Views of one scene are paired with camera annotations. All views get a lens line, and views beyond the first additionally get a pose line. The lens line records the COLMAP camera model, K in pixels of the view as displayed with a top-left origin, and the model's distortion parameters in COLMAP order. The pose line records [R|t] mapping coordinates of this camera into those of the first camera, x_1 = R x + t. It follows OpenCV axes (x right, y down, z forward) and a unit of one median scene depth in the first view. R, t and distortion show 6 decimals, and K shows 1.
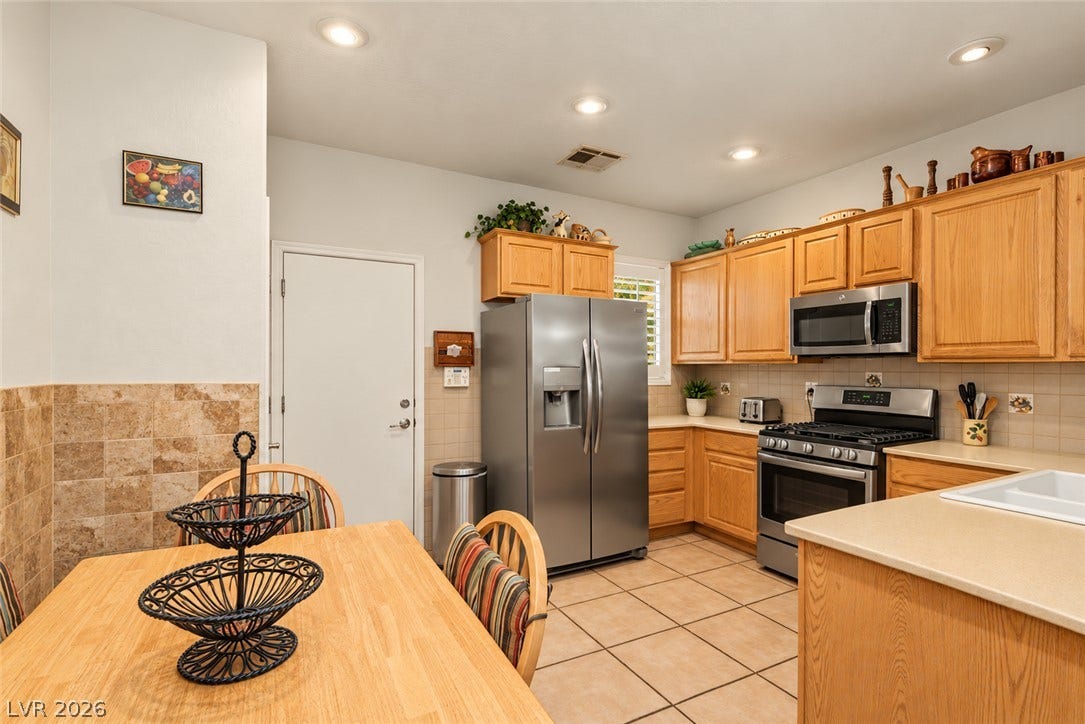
lens RADIAL K [[522.1, 0, 535.2], [0, 522.1, 364.1], [0, 0, 1]] dist [0.007453, -0.000461]
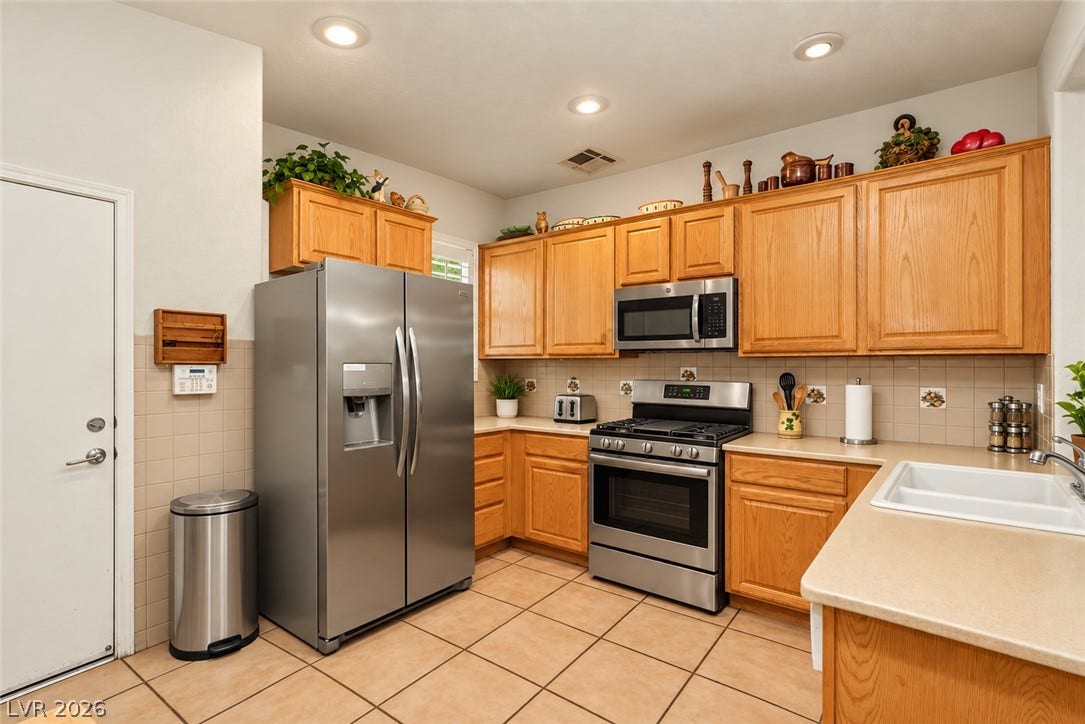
lens RADIAL K [[522.1, 0, 537.5], [0, 522.1, 363.1], [0, 0, 1]] dist [0.007453, -0.000461]
pose [[0.891677, -0.007497, 0.452611, -0.069033], [0.004941, 0.999964, 0.006830, 0.000749], [-0.452646, -0.003853, 0.891682, 0.225316]]
